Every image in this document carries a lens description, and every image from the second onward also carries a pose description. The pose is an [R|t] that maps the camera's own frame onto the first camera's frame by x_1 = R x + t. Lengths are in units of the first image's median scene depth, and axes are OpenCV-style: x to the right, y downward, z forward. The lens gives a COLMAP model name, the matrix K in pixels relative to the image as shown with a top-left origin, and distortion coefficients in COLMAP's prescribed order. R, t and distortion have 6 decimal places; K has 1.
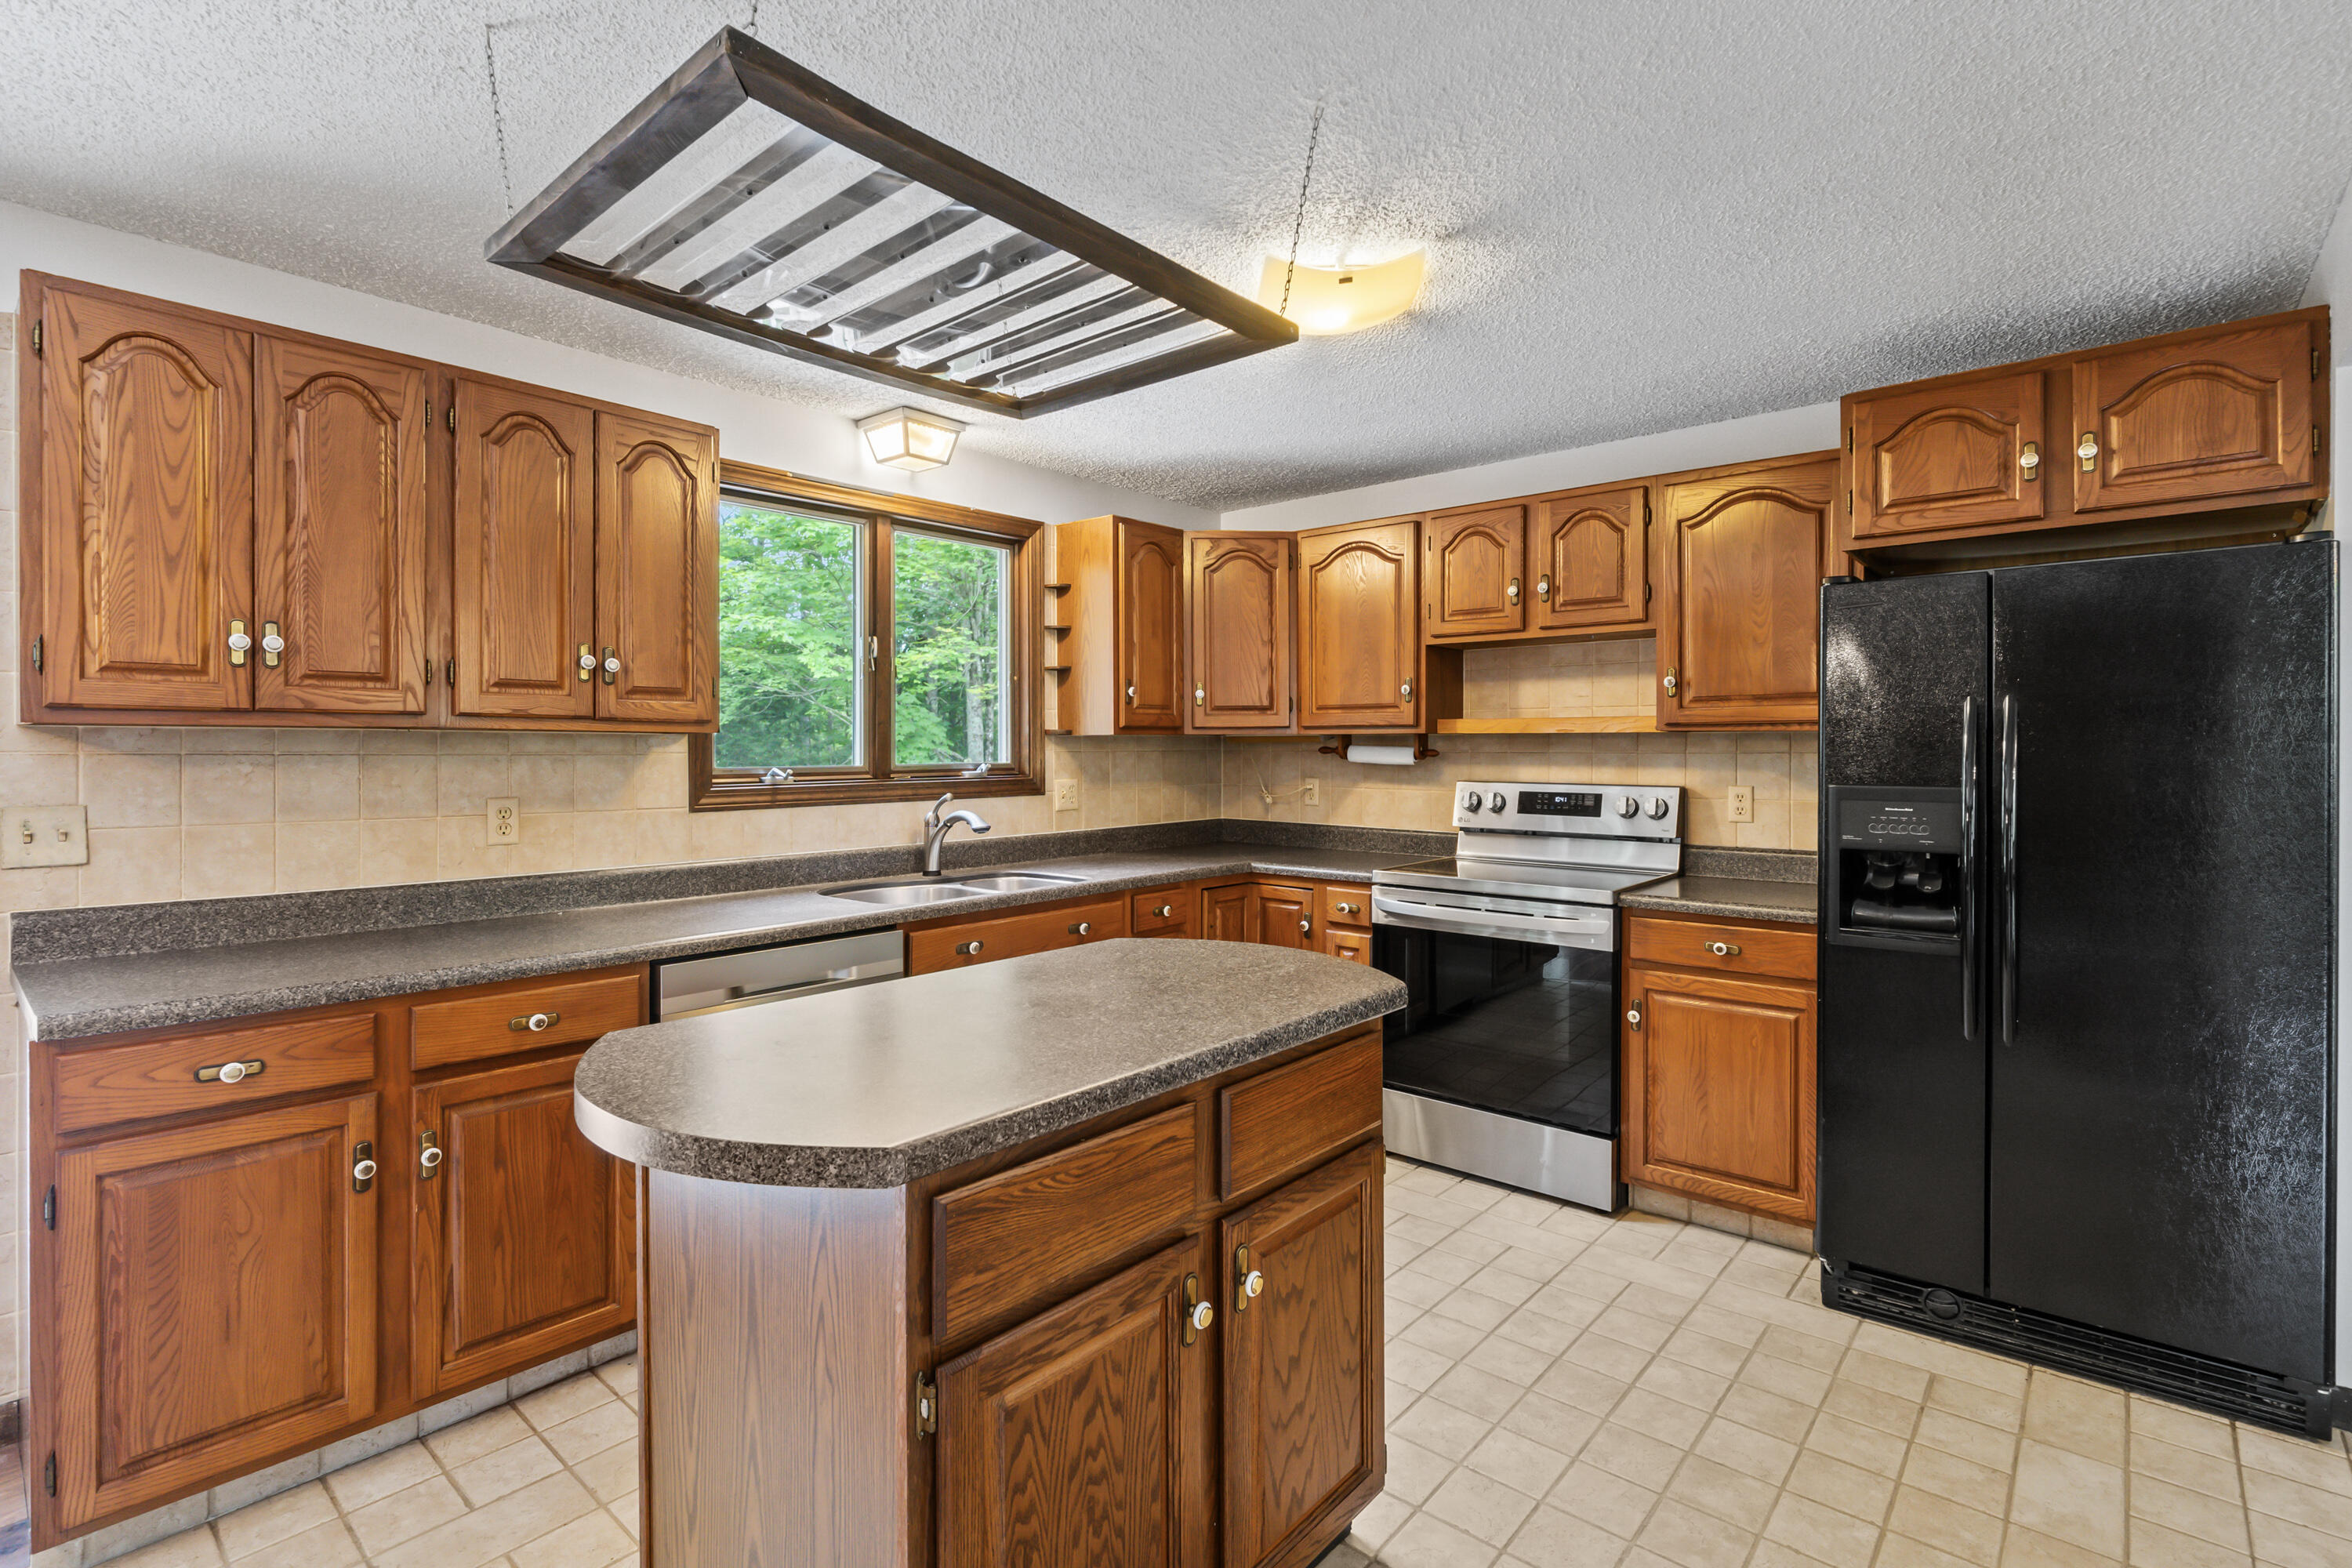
lens RADIAL K [[1099.3, 0, 1171.8], [0, 1099.3, 759.8], [0, 0, 1]] dist [-0.004739, 0.000218]
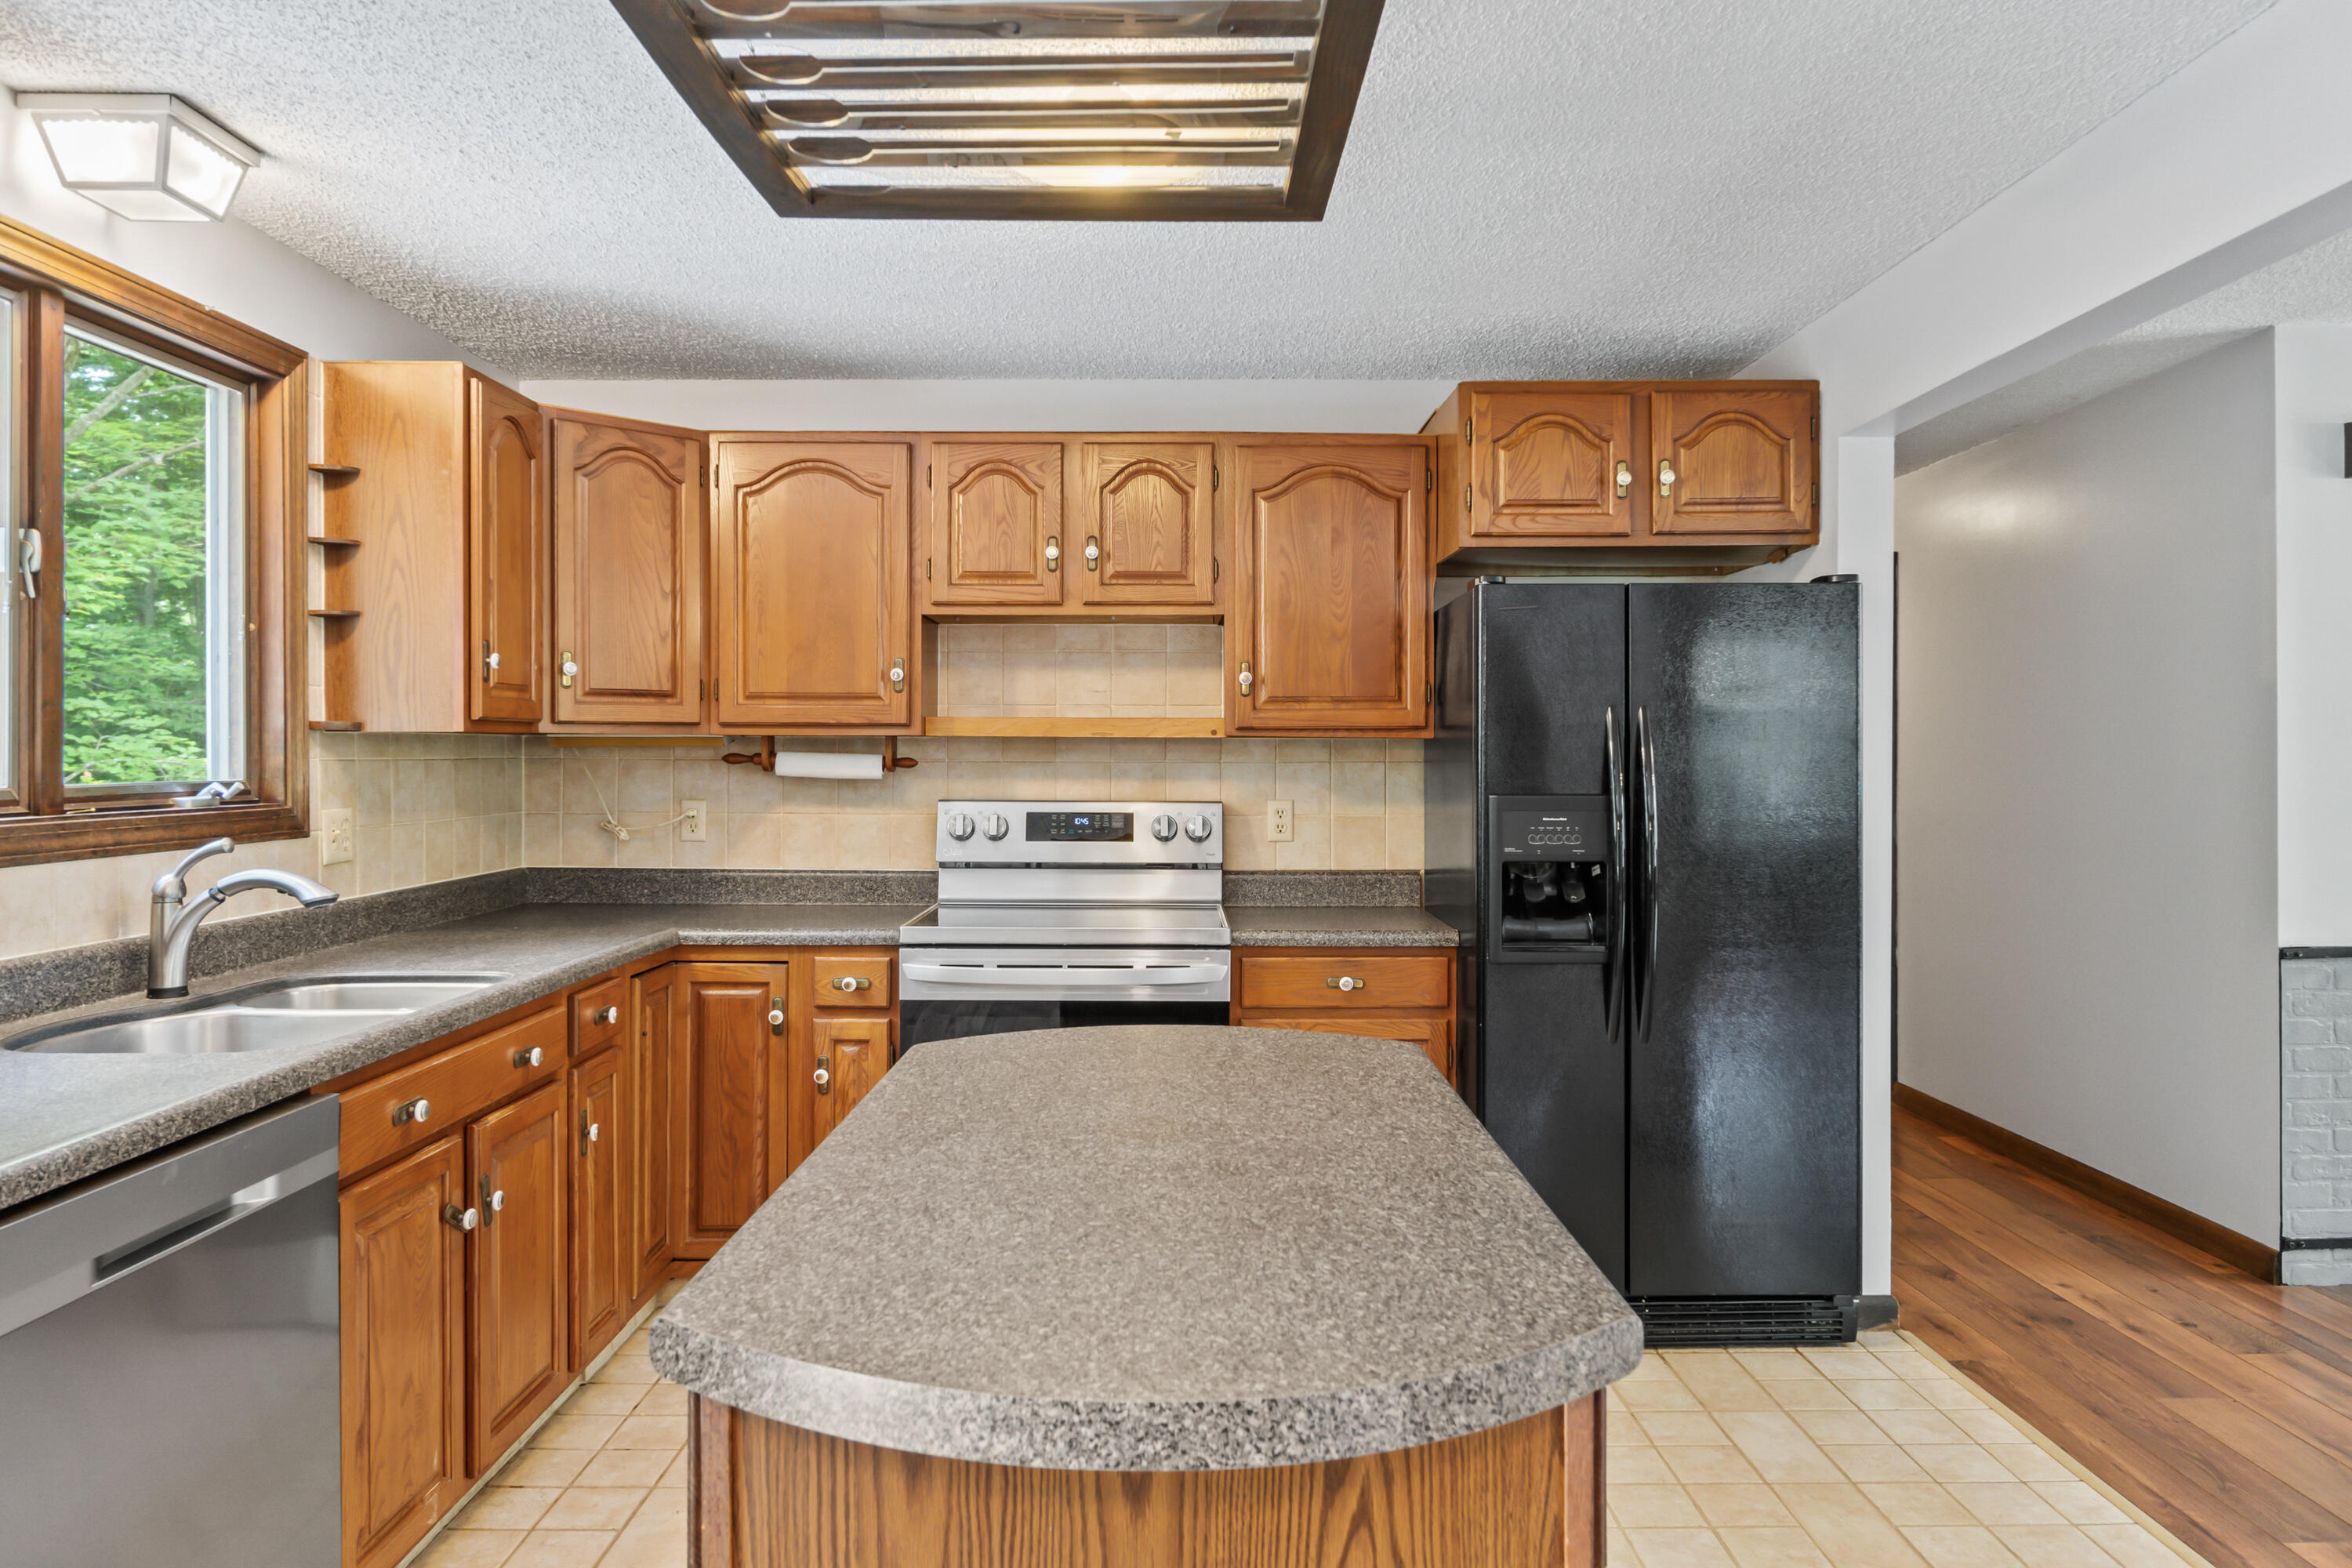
lens RADIAL K [[1528.5, 0, 1179.1], [0, 1528.5, 766.8], [0, 0, 1]] dist [-0.003963, -0.001450]
pose [[0.751385, -0.001998, 0.659862, -0.339968], [0.005191, 0.999982, -0.002883, 0.000522], [-0.659844, 0.005592, 0.751382, 0.137284]]
